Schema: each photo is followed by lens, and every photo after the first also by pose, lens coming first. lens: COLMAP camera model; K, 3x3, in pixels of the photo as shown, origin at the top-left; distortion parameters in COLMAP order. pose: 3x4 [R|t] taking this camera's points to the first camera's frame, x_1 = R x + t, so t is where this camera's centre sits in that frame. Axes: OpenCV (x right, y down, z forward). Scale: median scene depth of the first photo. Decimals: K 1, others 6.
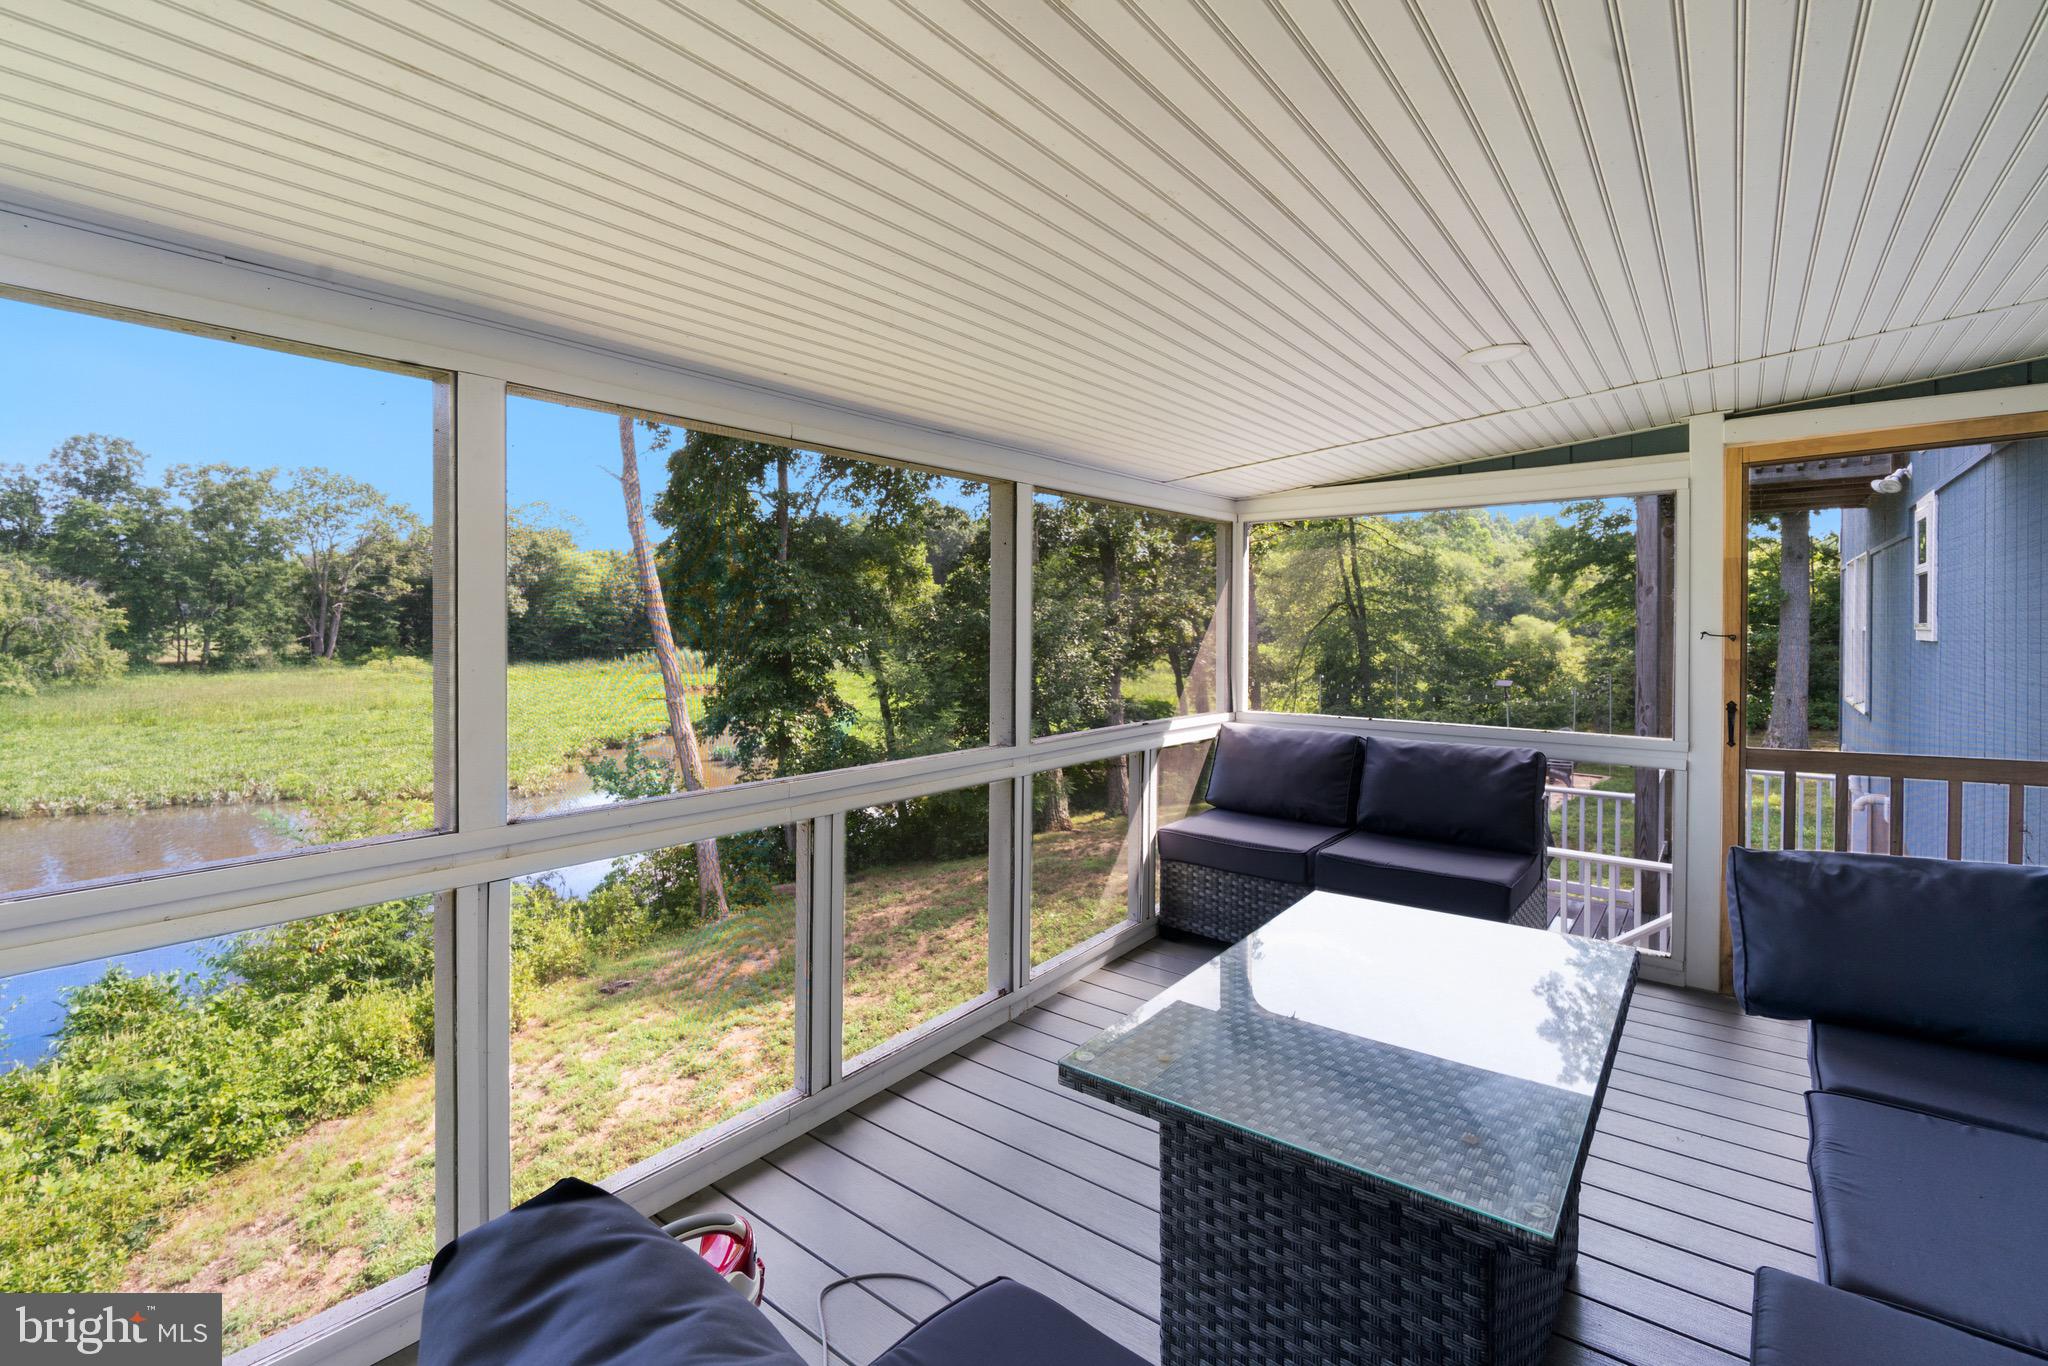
lens RADIAL K [[898.5, 0, 1024.3], [0, 898.5, 621.6], [0, 0, 1]] dist [0.000927, -0.006756]
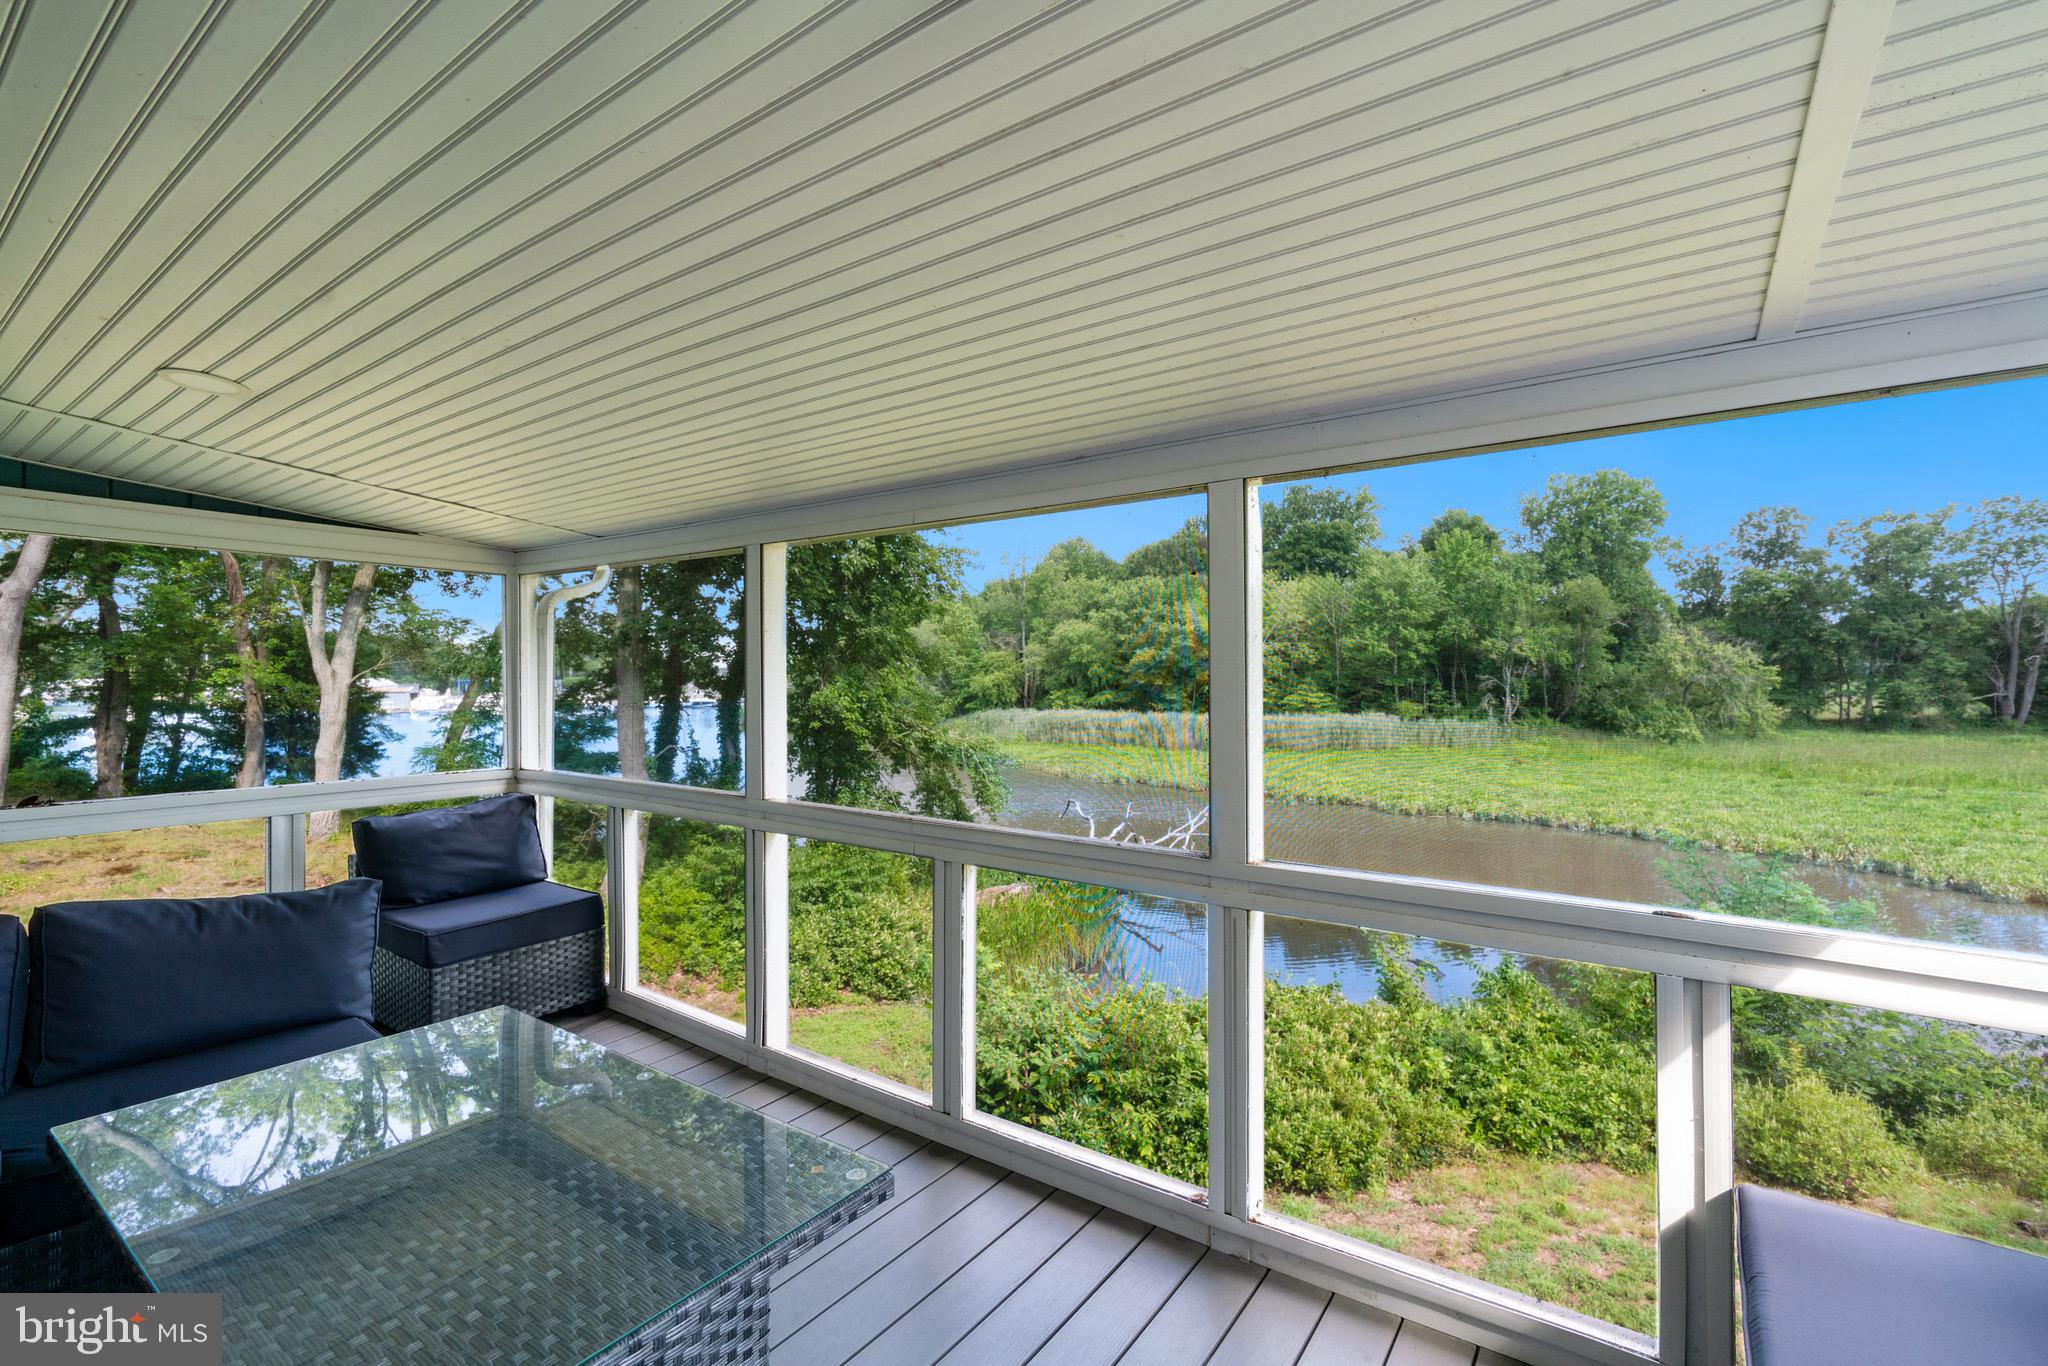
lens RADIAL K [[900.8, 0, 1020.7], [0, 900.8, 667.1], [0, 0, 1]] dist [0.012023, -0.000397]
pose [[0.031921, -0.013432, -0.999400, 0.294409], [0.001787, 0.999909, -0.013382, -0.003522], [0.999489, -0.001359, 0.031942, 0.343515]]
